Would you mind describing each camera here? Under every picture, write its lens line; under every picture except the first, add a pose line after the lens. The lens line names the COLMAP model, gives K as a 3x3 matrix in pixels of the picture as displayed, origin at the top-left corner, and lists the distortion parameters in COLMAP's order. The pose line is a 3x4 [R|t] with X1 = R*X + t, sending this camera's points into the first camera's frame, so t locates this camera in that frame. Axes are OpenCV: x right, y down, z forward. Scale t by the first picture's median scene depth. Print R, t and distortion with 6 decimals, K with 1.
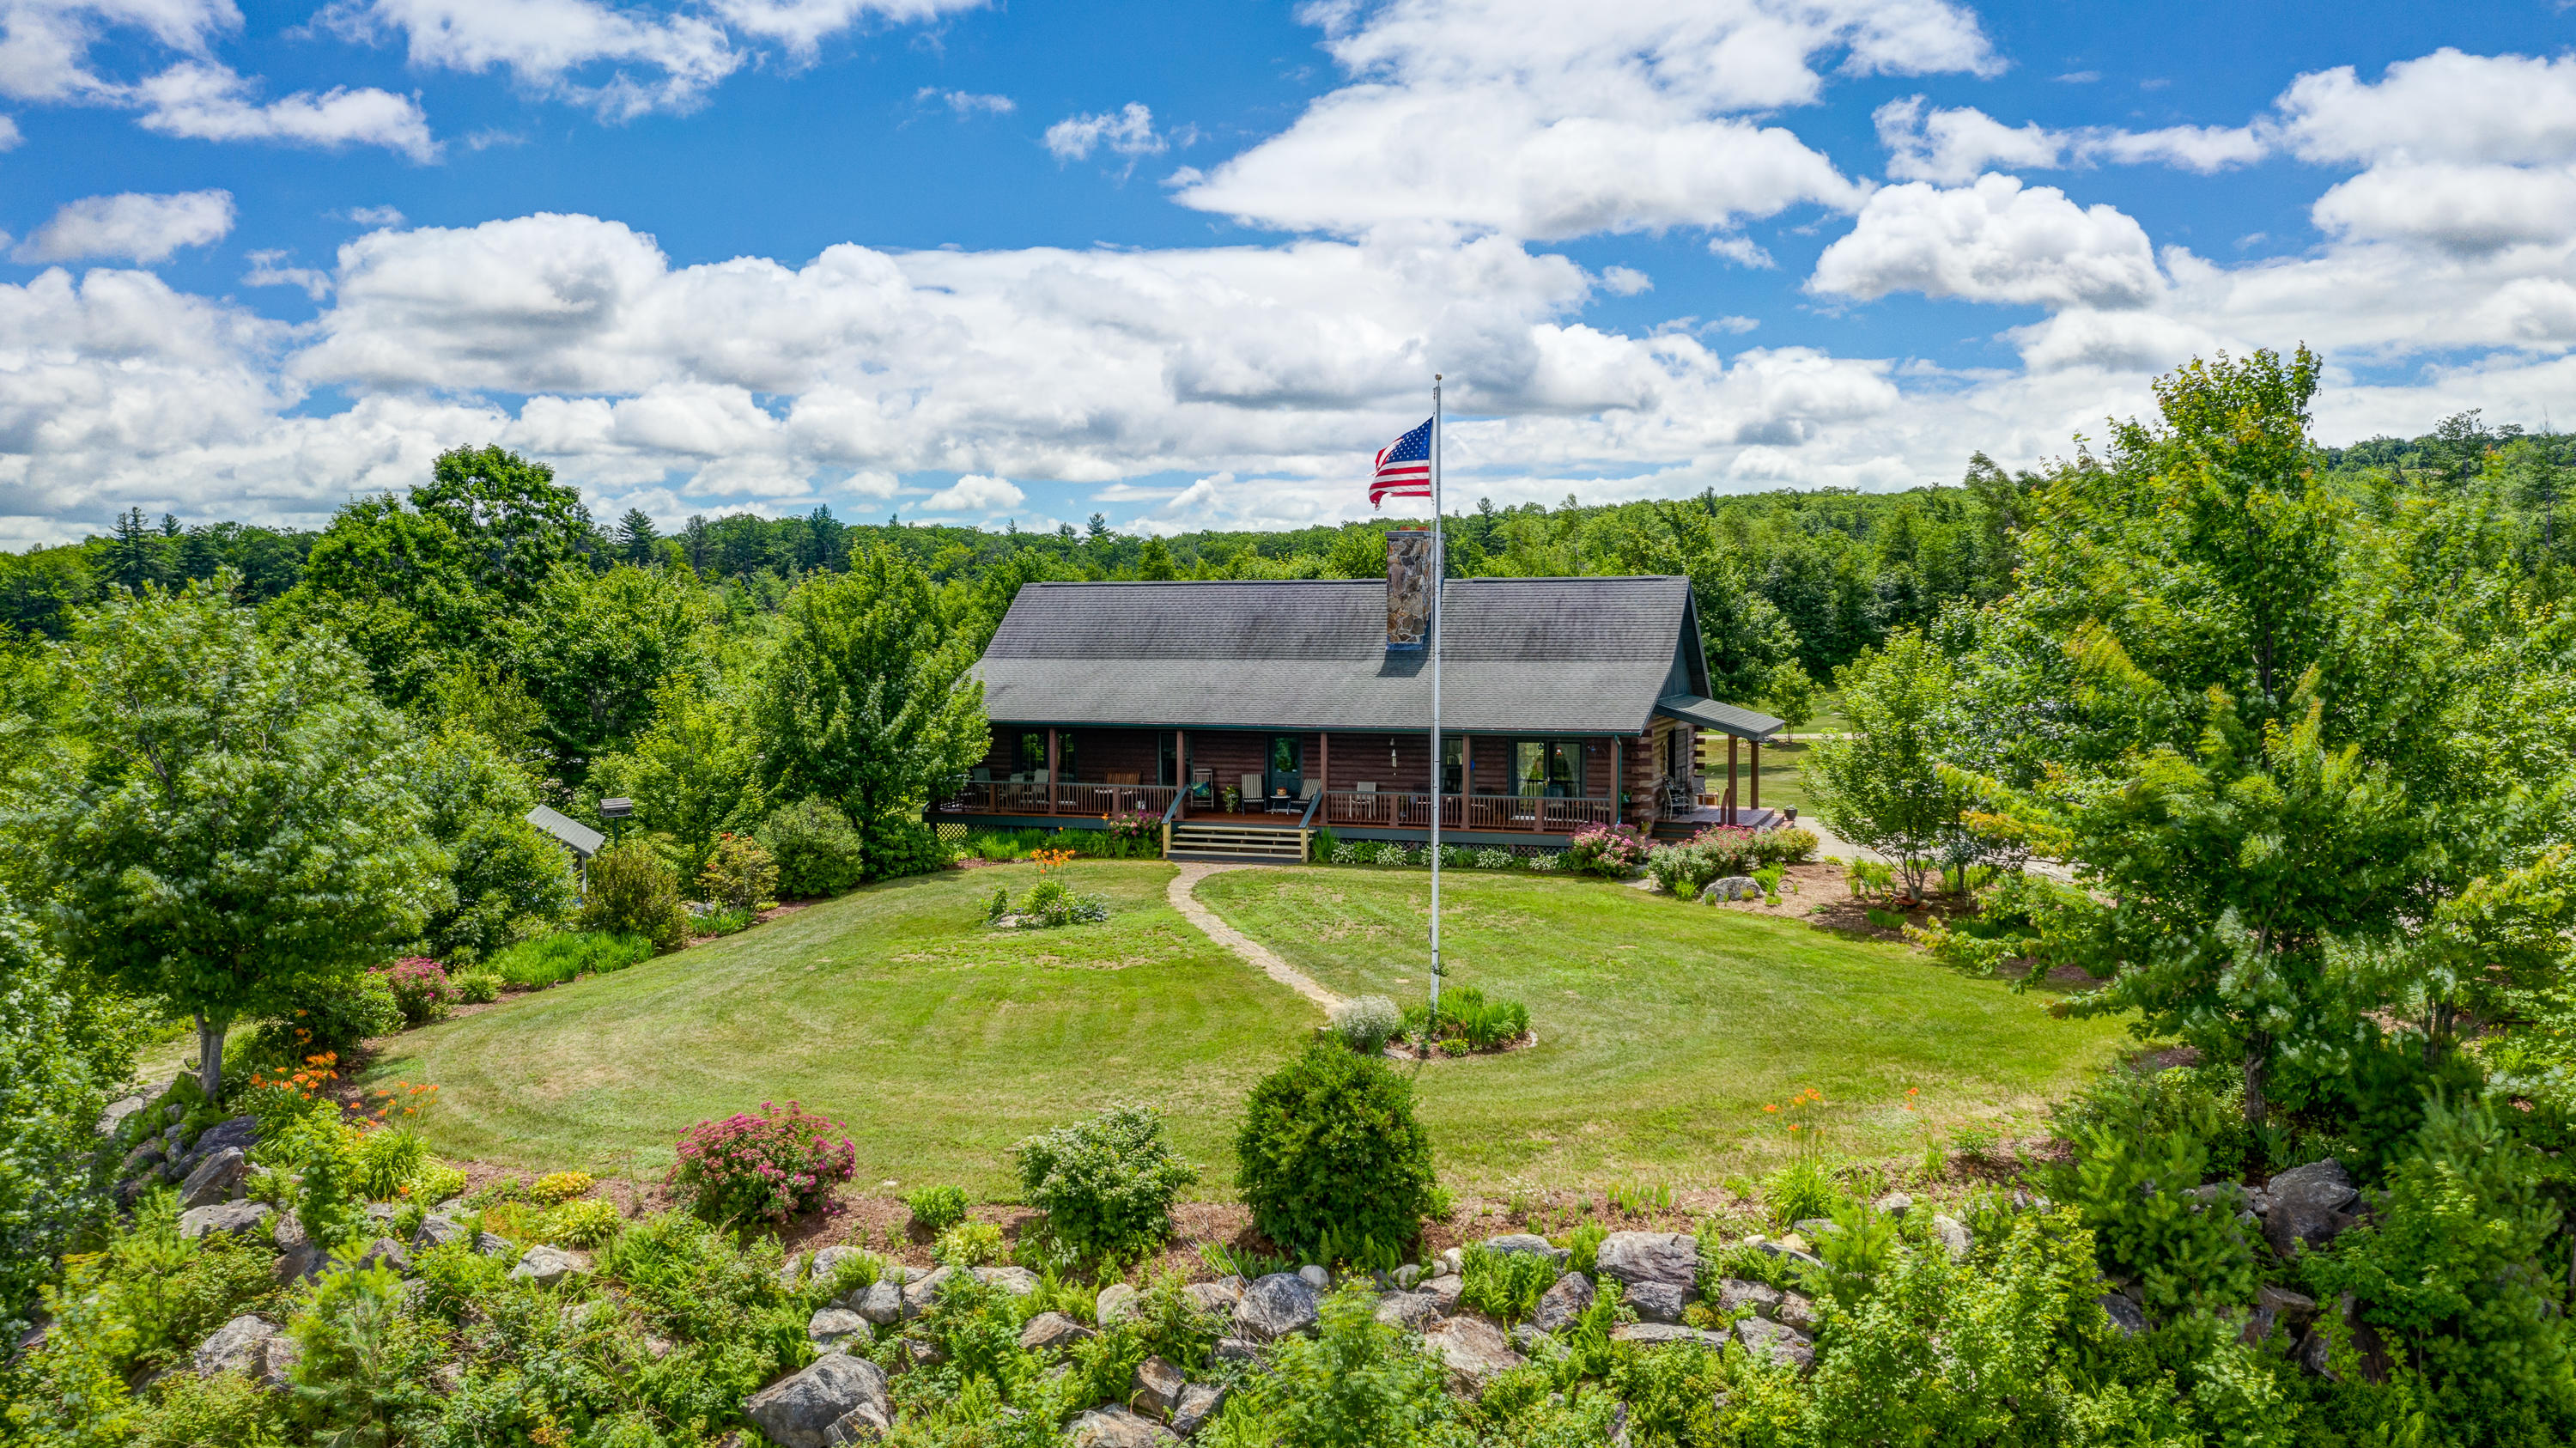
lens RADIAL K [[2011.1, 0, 1288.0], [0, 2011.1, 724.0], [0, 0, 1]] dist [-0.007877, -0.003000]
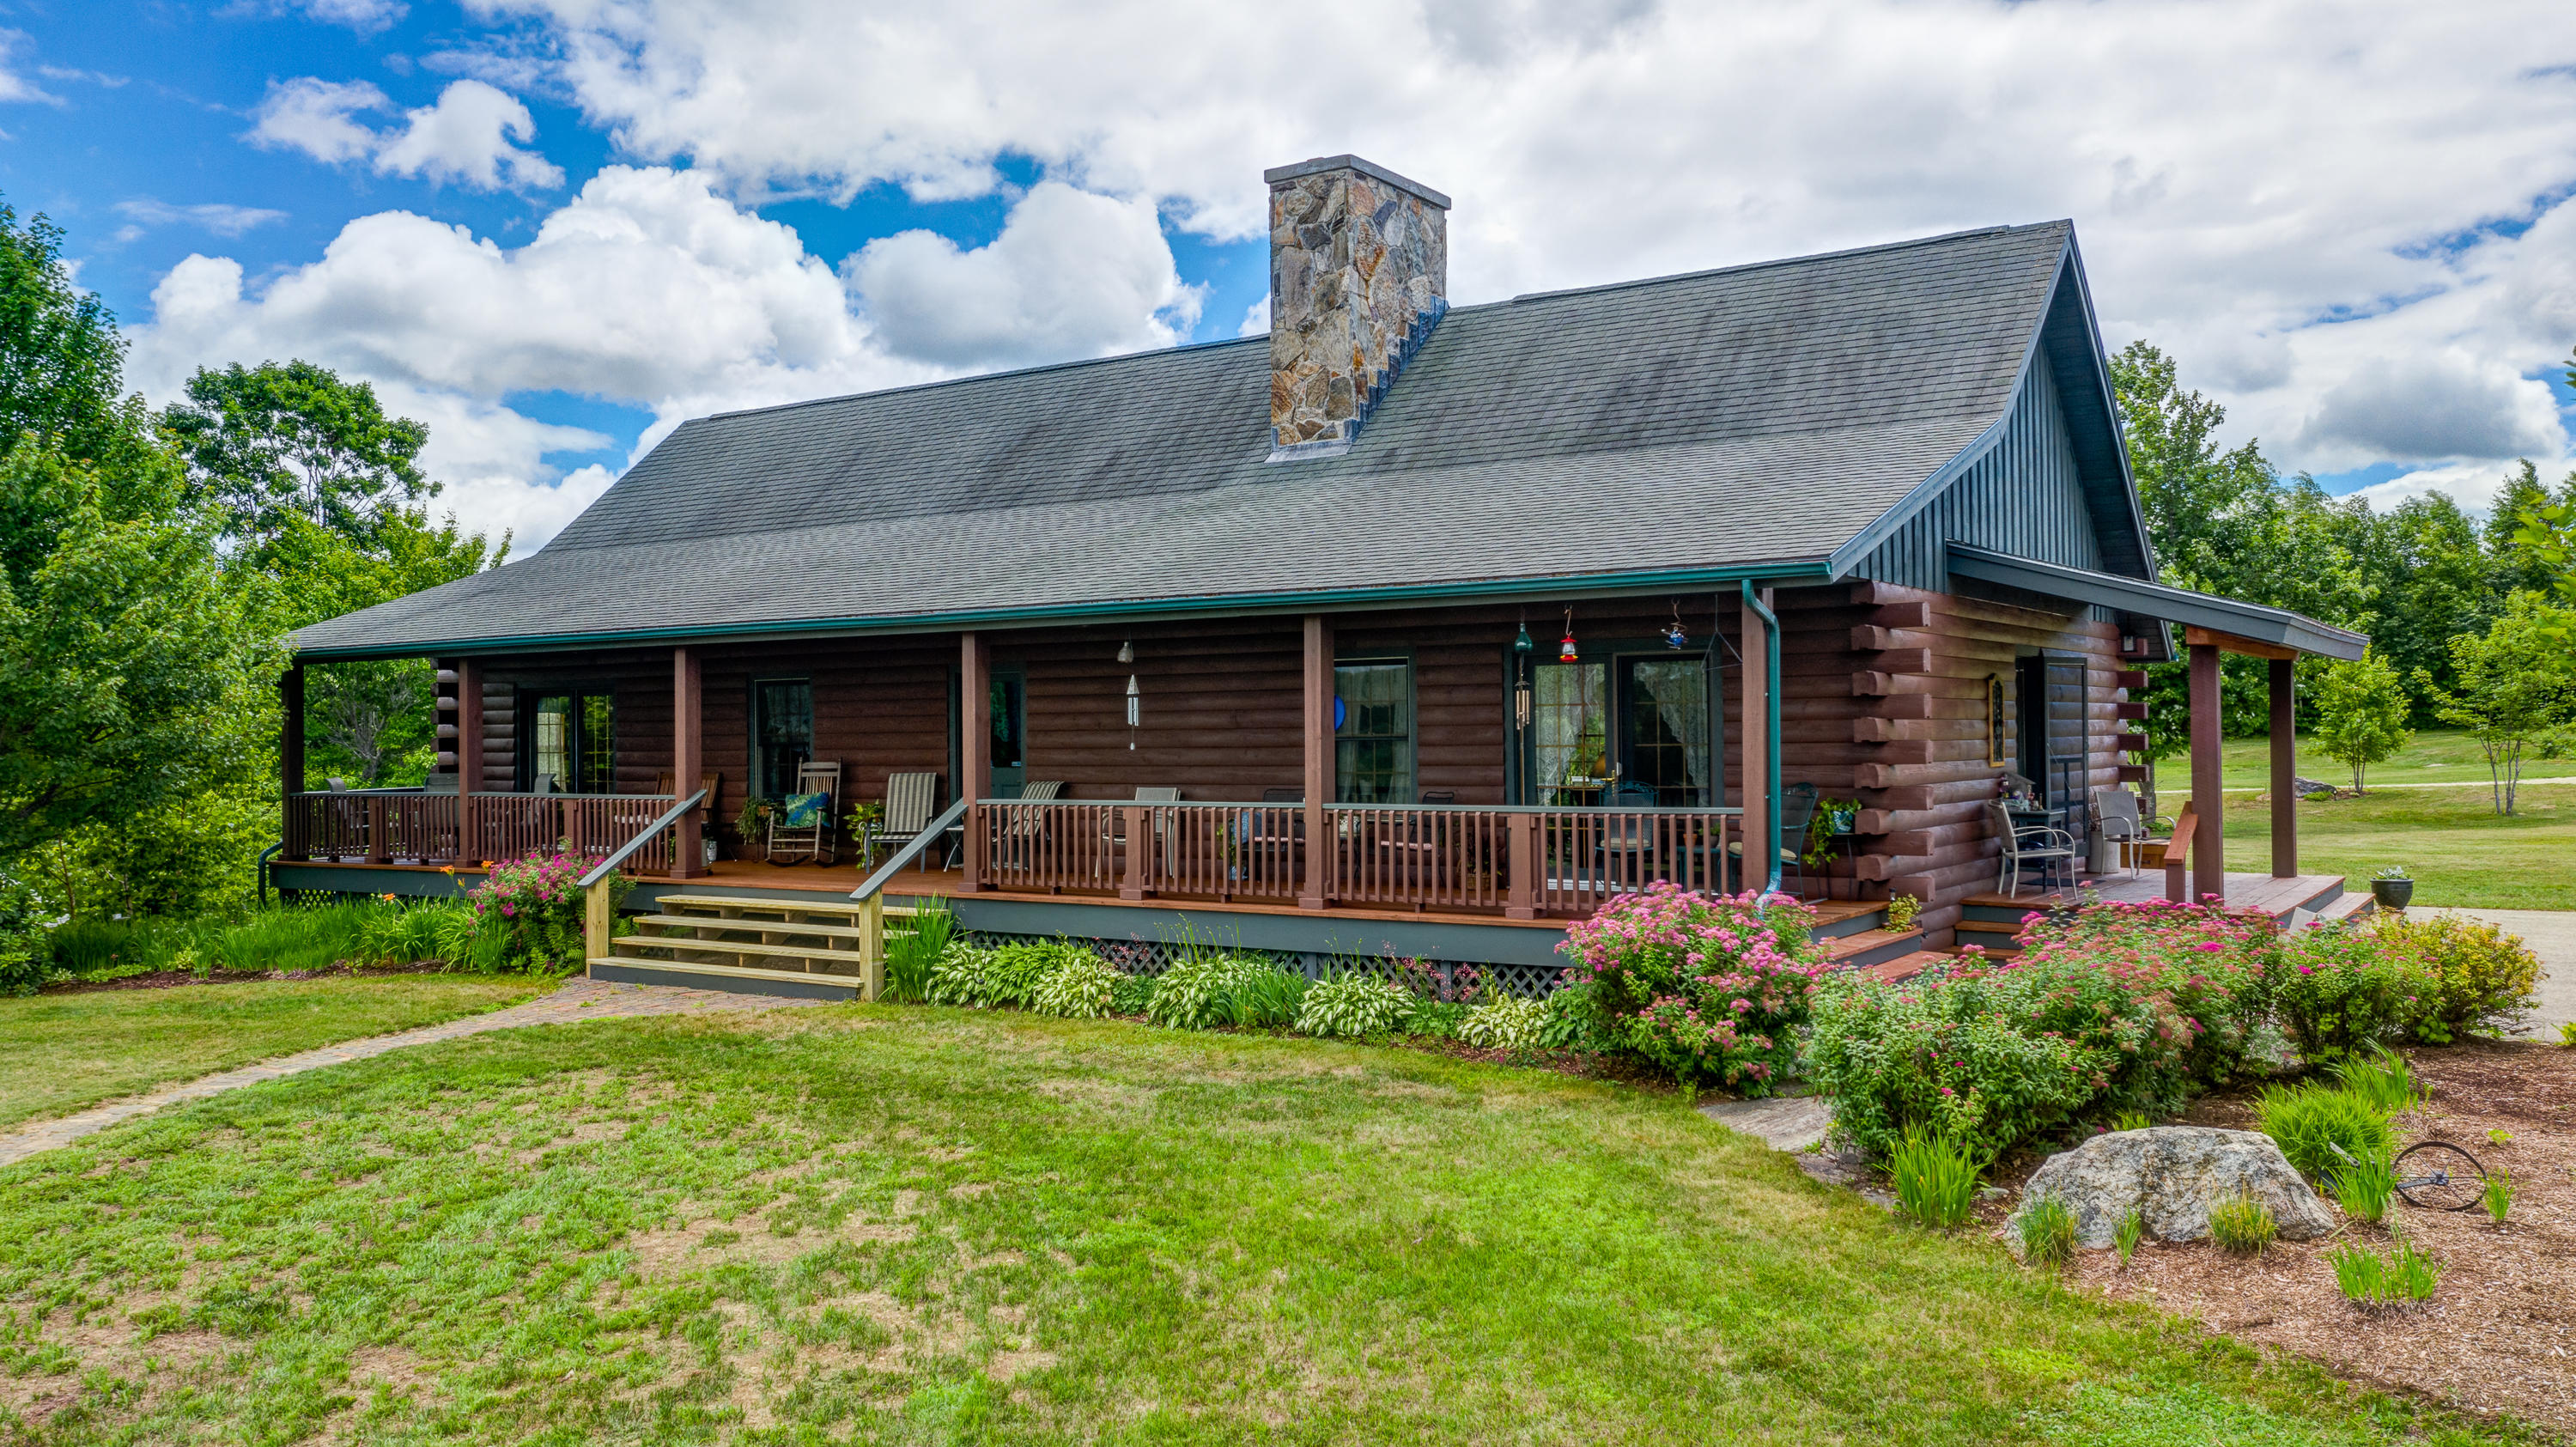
lens RADIAL K [[2011.0, 0, 1288.0], [0, 2011.0, 723.5], [0, 0, 1]] dist [-0.007877, -0.003000]
pose [[0.971981, -0.008174, -0.234919, 0.167224], [-0.005323, 0.998374, -0.056763, 0.042469], [0.235001, 0.056423, 0.970356, 0.709032]]
